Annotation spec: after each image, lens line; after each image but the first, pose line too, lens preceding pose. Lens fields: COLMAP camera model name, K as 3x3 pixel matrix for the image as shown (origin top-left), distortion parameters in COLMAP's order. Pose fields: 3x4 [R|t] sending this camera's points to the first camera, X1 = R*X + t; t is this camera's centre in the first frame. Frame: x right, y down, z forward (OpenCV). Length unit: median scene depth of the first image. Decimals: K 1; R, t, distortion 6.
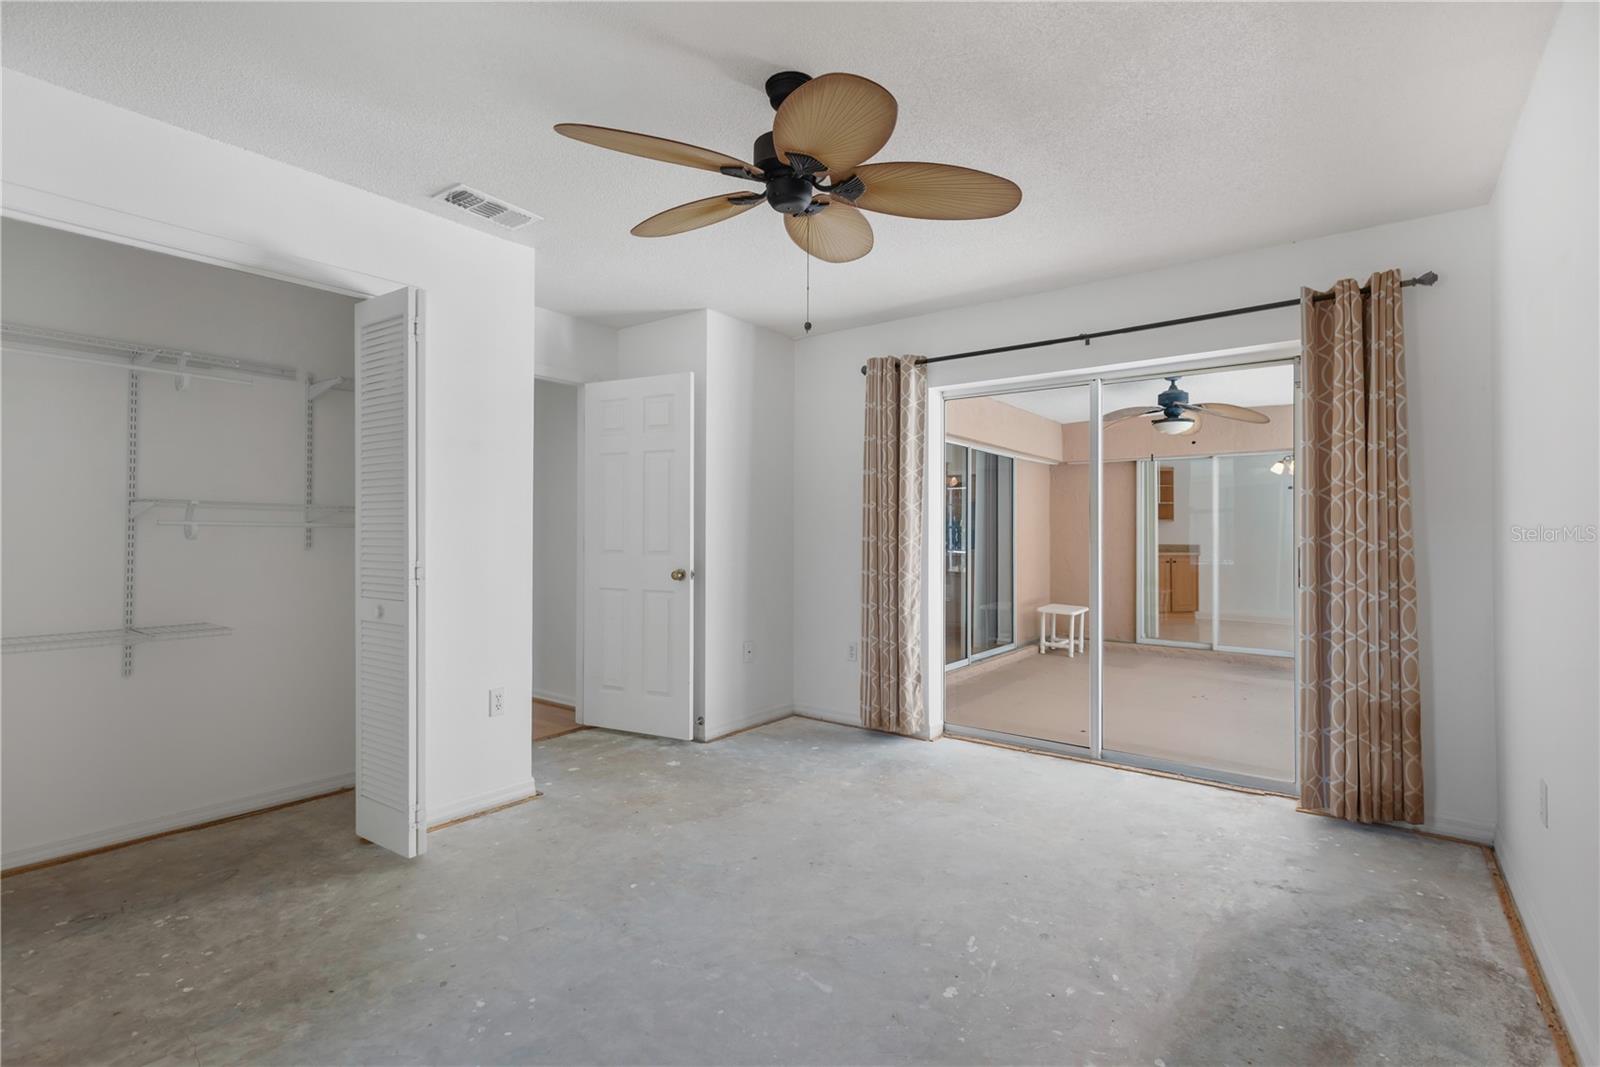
lens RADIAL K [[751.2, 0, 801.7], [0, 751.2, 530.9], [0, 0, 1]] dist [0.000649, 0.000460]
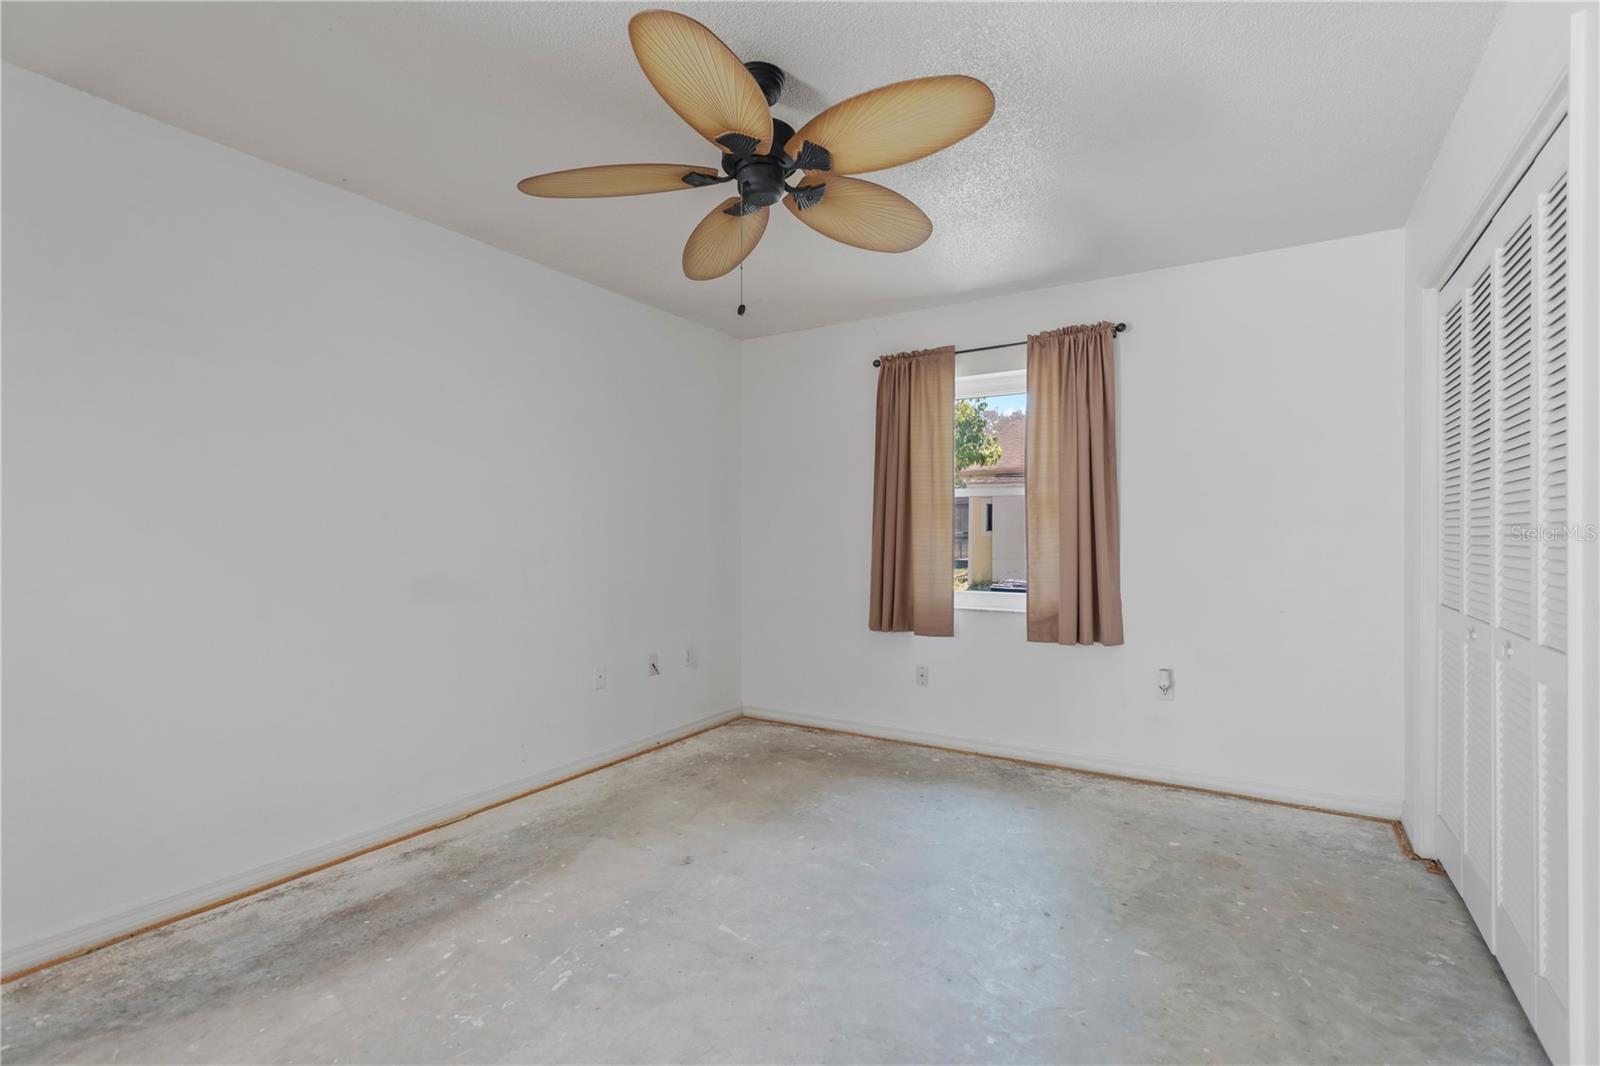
lens RADIAL K [[751.2, 0, 798.5], [0, 751.2, 531.9], [0, 0, 1]] dist [0.000649, 0.000460]
pose [[-0.995859, -0.003259, -0.090855, 0.022533], [-0.002578, 0.999968, -0.007616, 0.005975], [0.090877, -0.007350, -0.995835, 1.908526]]
